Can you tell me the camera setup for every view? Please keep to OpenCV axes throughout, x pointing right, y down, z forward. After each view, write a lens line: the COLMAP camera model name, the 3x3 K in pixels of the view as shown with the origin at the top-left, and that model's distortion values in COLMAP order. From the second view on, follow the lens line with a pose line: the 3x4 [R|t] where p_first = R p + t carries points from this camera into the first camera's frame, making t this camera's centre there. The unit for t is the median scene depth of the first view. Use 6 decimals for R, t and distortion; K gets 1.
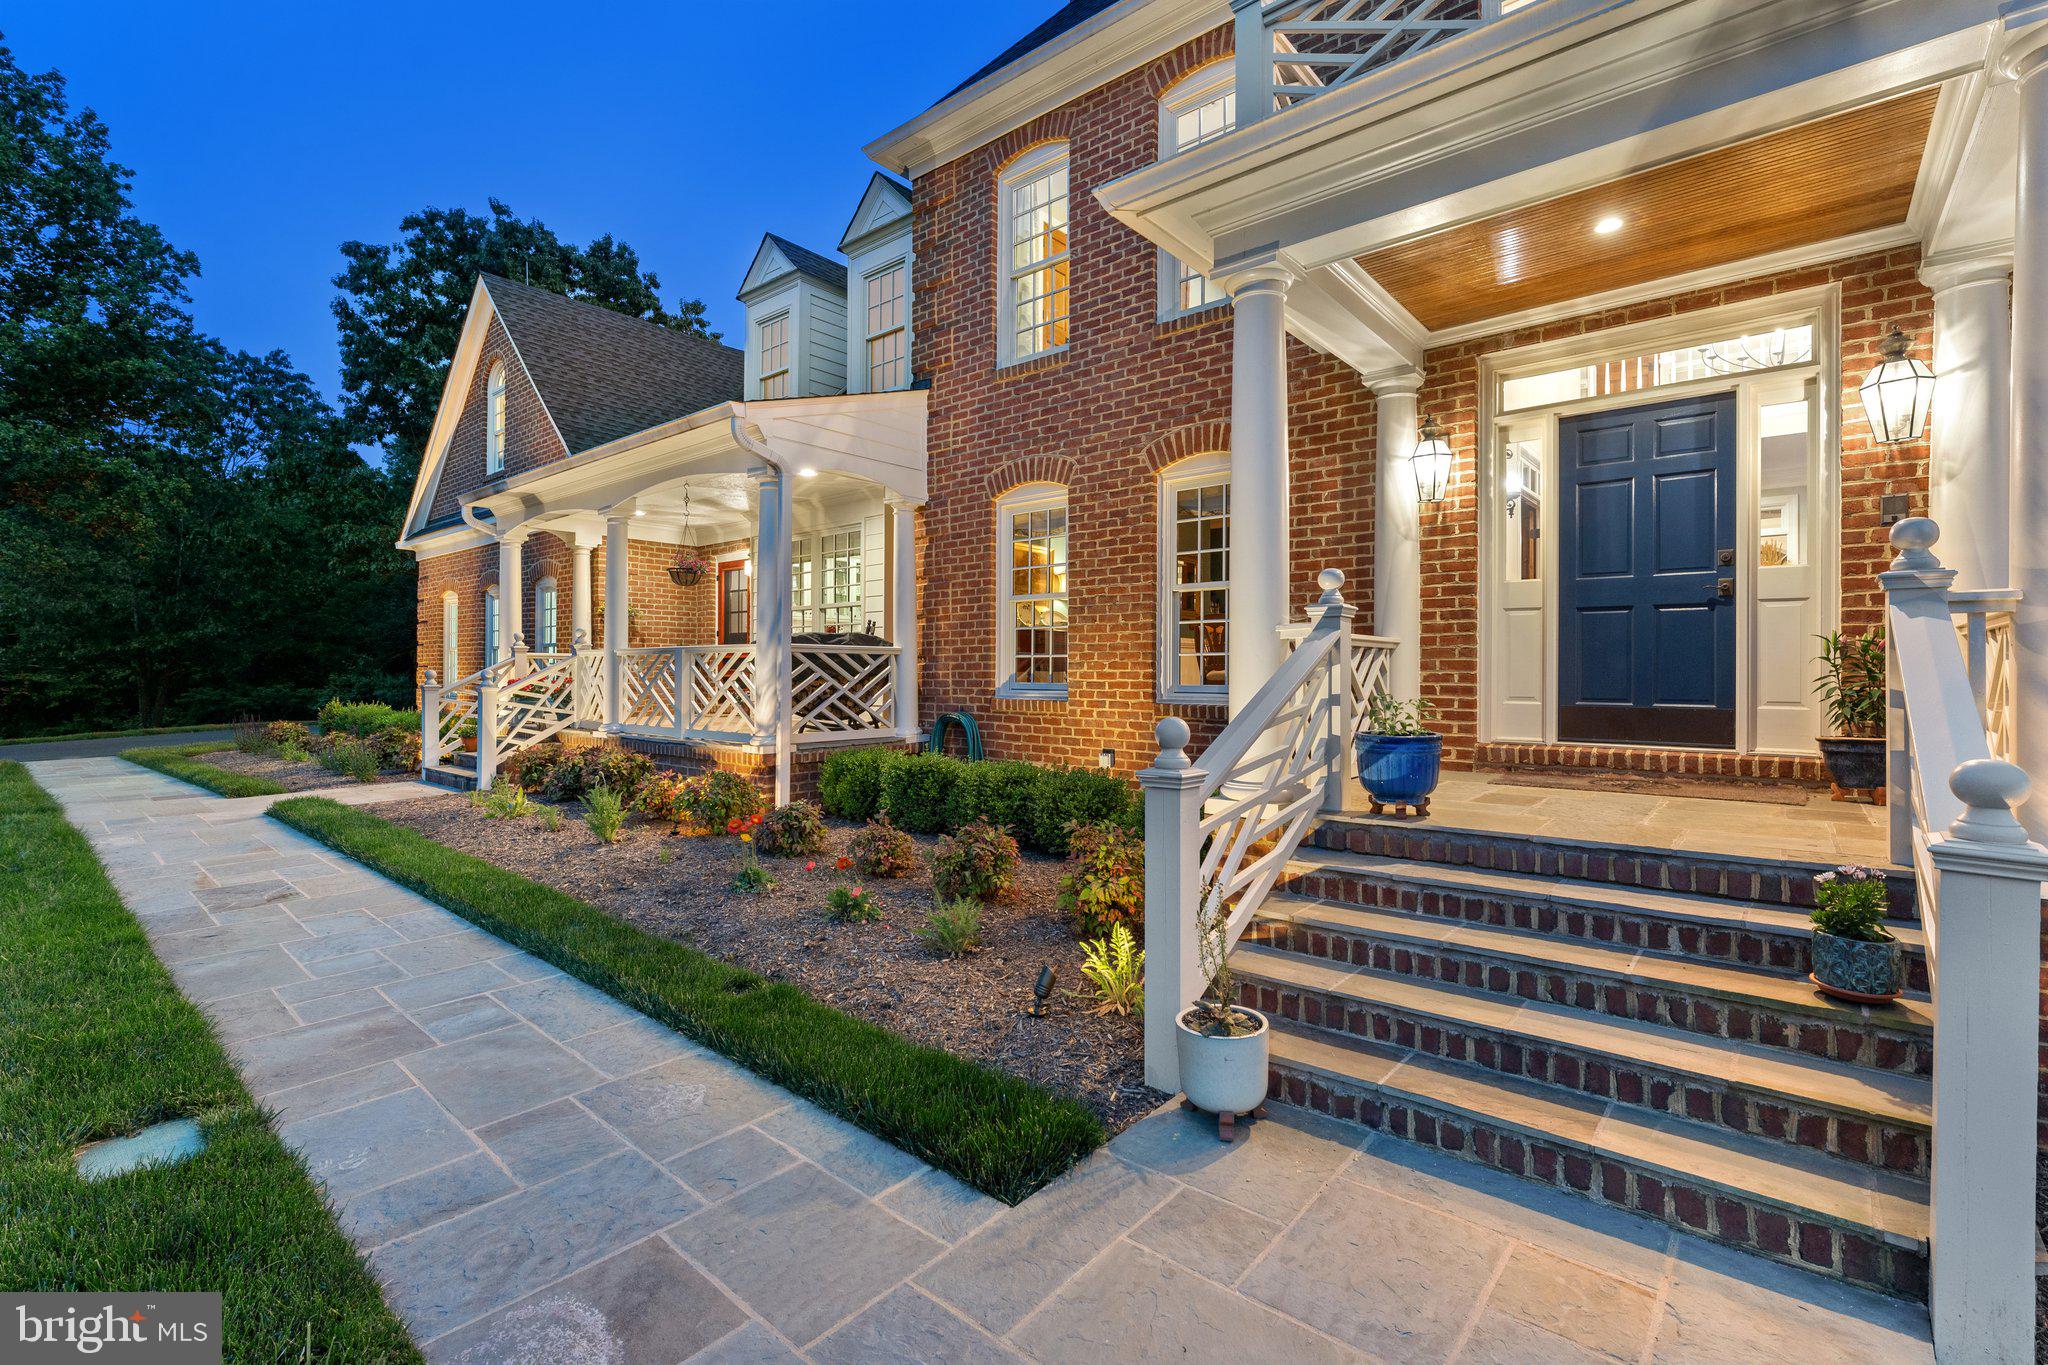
lens RADIAL K [[957.6, 0, 946.8], [0, 957.6, 656.1], [0, 0, 1]] dist [-0.011986, 0.001736]
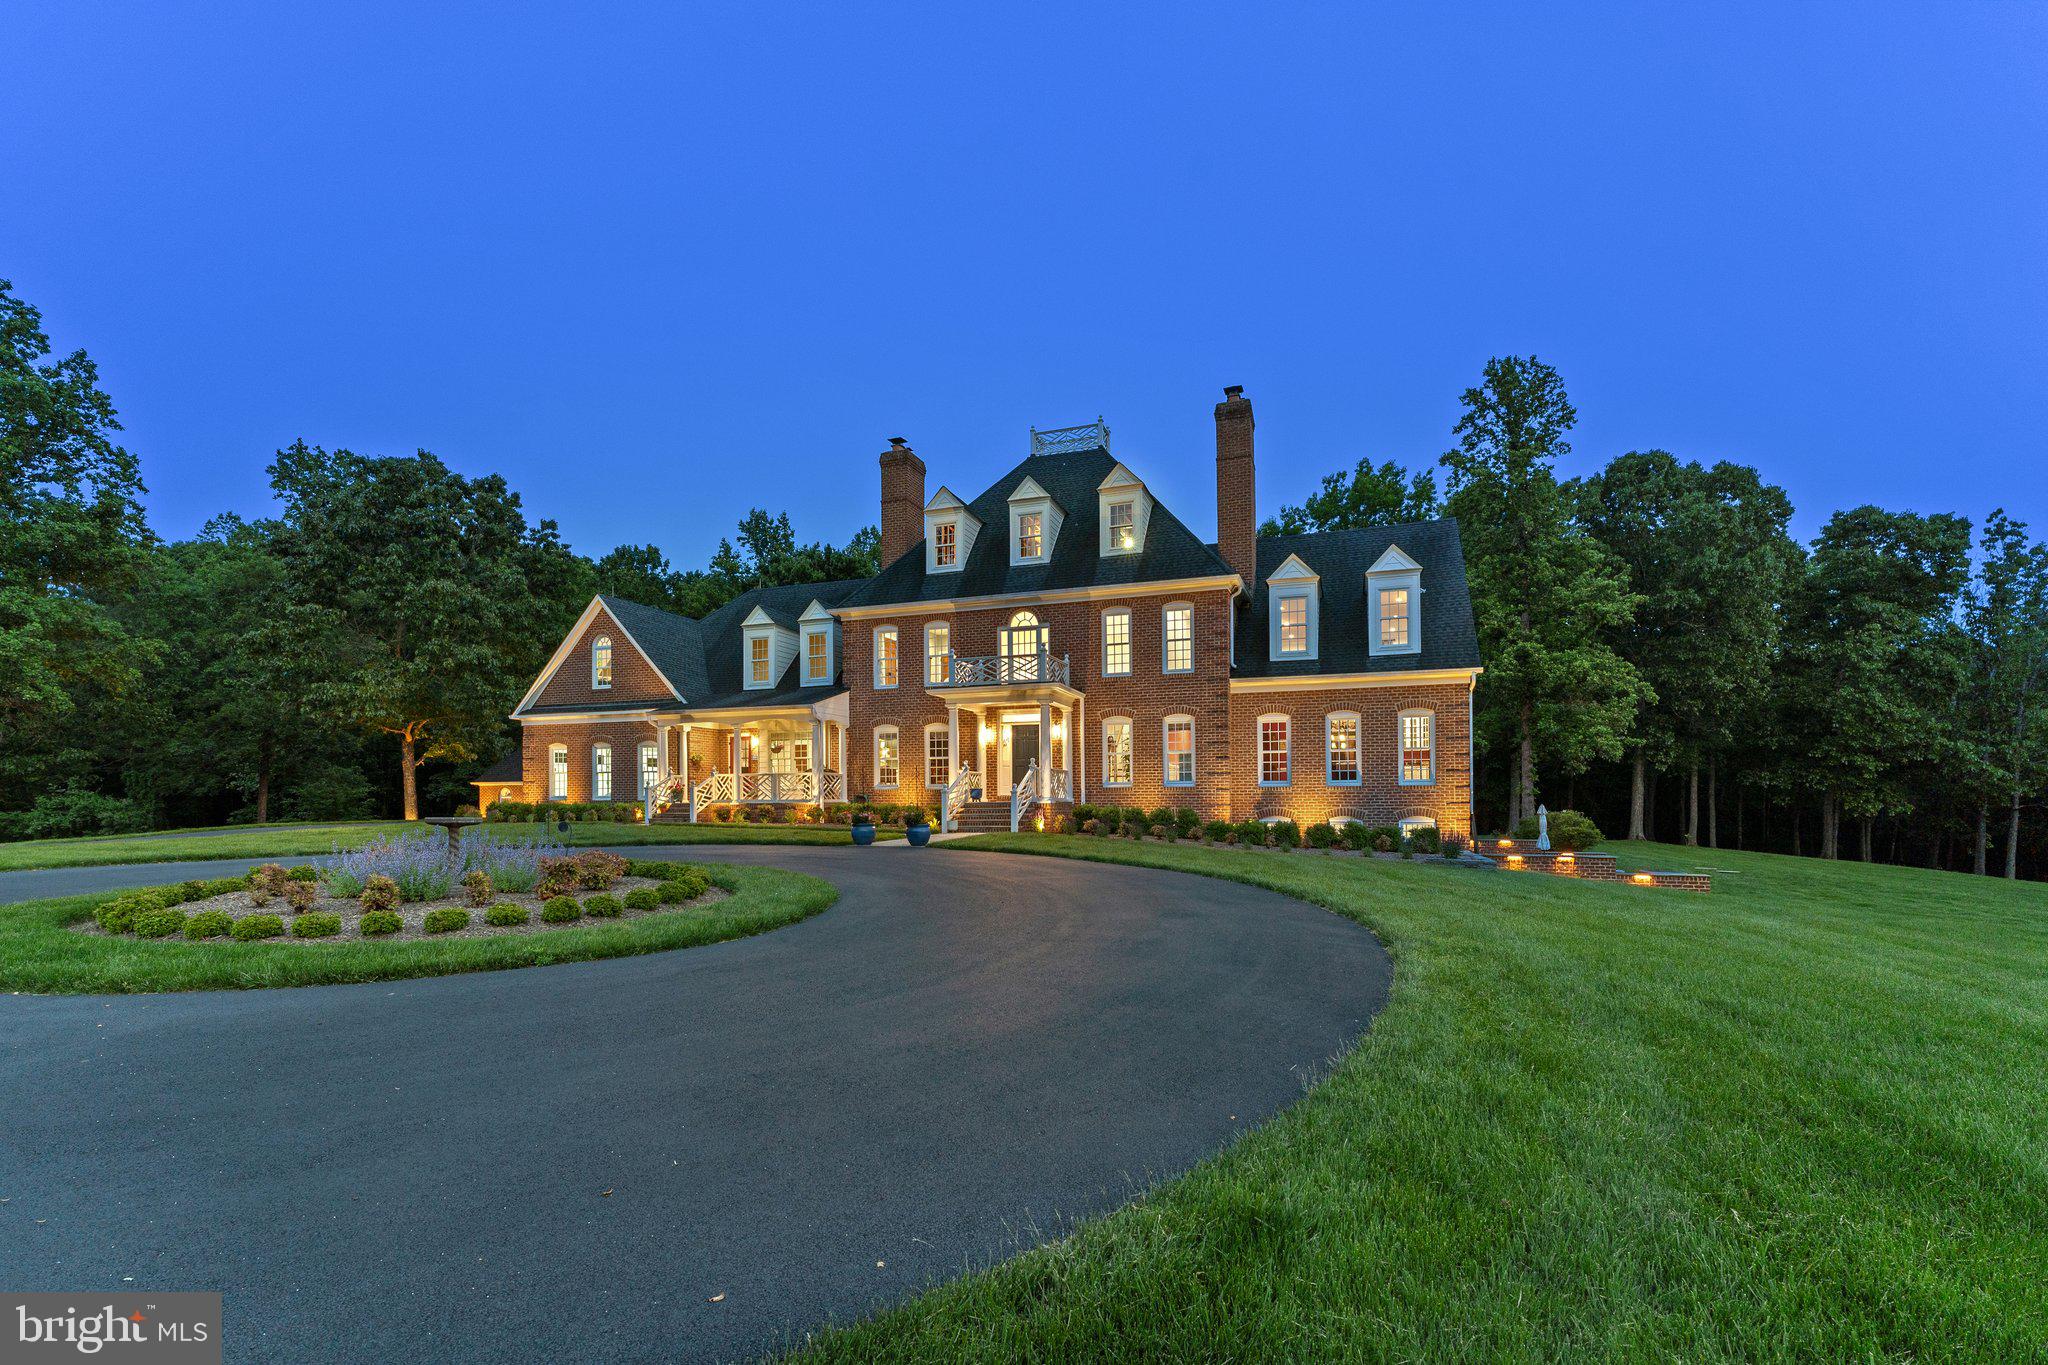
lens RADIAL K [[927.0, 0, 992.5], [0, 927.0, 756.8], [0, 0, 1]] dist [-0.003985, 0.001325]
pose [[0.931476, 0.011545, 0.363620, -0.742380], [-0.001733, 0.999626, -0.027298, 0.019319], [-0.363800, 0.024798, 0.931147, -2.149716]]
